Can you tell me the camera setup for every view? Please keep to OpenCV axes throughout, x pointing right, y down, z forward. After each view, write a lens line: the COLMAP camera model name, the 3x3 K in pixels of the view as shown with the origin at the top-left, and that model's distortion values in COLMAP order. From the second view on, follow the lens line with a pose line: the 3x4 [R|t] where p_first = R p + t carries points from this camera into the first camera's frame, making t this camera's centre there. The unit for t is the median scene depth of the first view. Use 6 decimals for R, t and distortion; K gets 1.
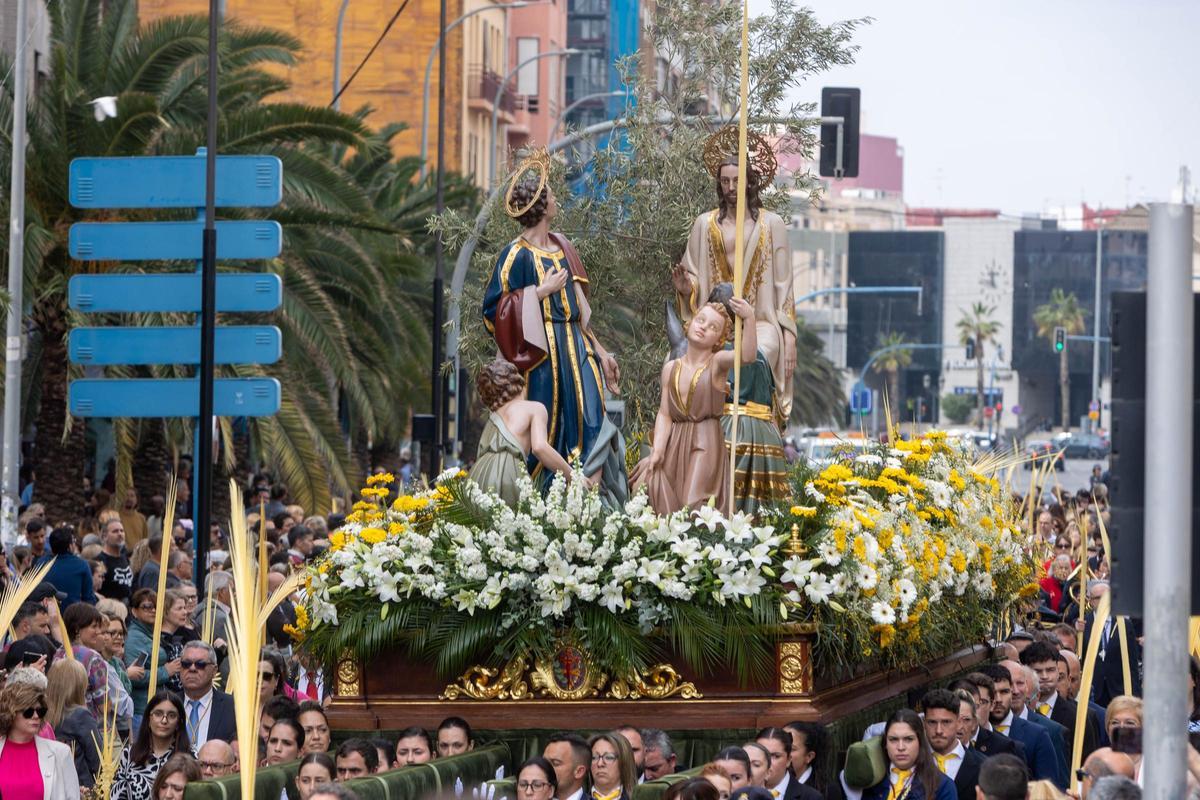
lens RADIAL K [[6885.9, 0, 600.0], [0, 6885.9, 400.0], [0, 0, 1]] dist [0.153898, 9.093149]
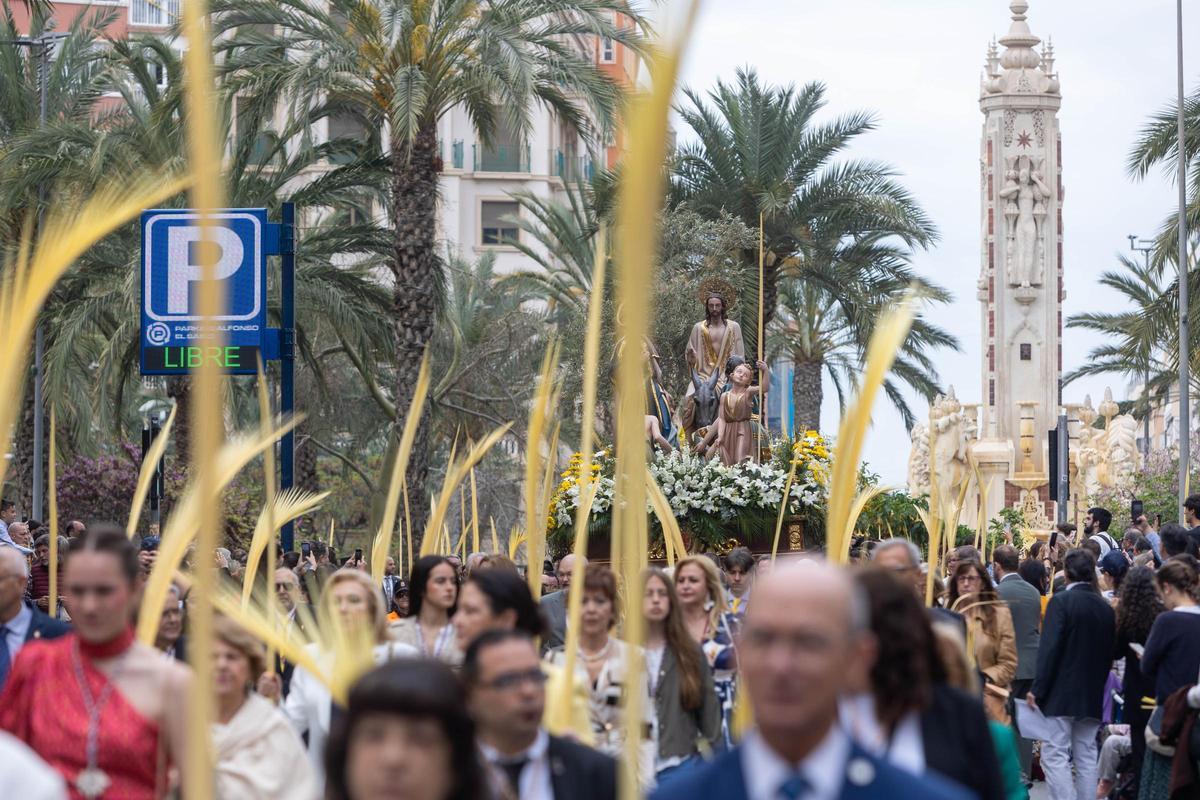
lens RADIAL K [[6885.9, 0, 600.0], [0, 6885.9, 400.0], [0, 0, 1]] dist [0.153898, 9.093149]
pose [[0.991679, -0.028377, 0.125571, -0.287549], [0.031152, 0.999311, -0.020190, 0.037268], [-0.124911, 0.023933, 0.991879, -1.044230]]
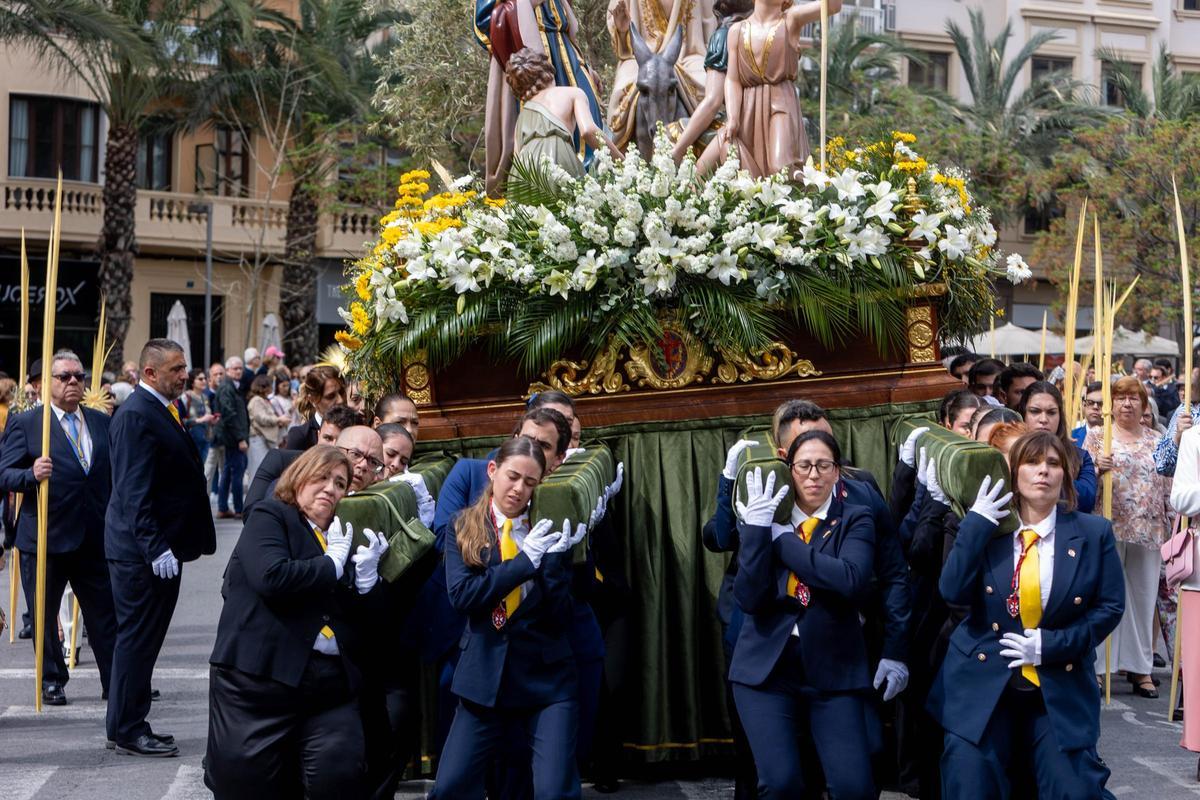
lens RADIAL K [[2733.8, 0, 600.0], [0, 2733.8, 400.0], [0, 0, 1]] dist [0.001737, -0.051384]
pose [[0.979827, -0.065372, 0.188853, -0.081491], [0.065485, 0.997838, 0.005647, 0.042303], [-0.188814, 0.006834, 0.981989, 0.648606]]
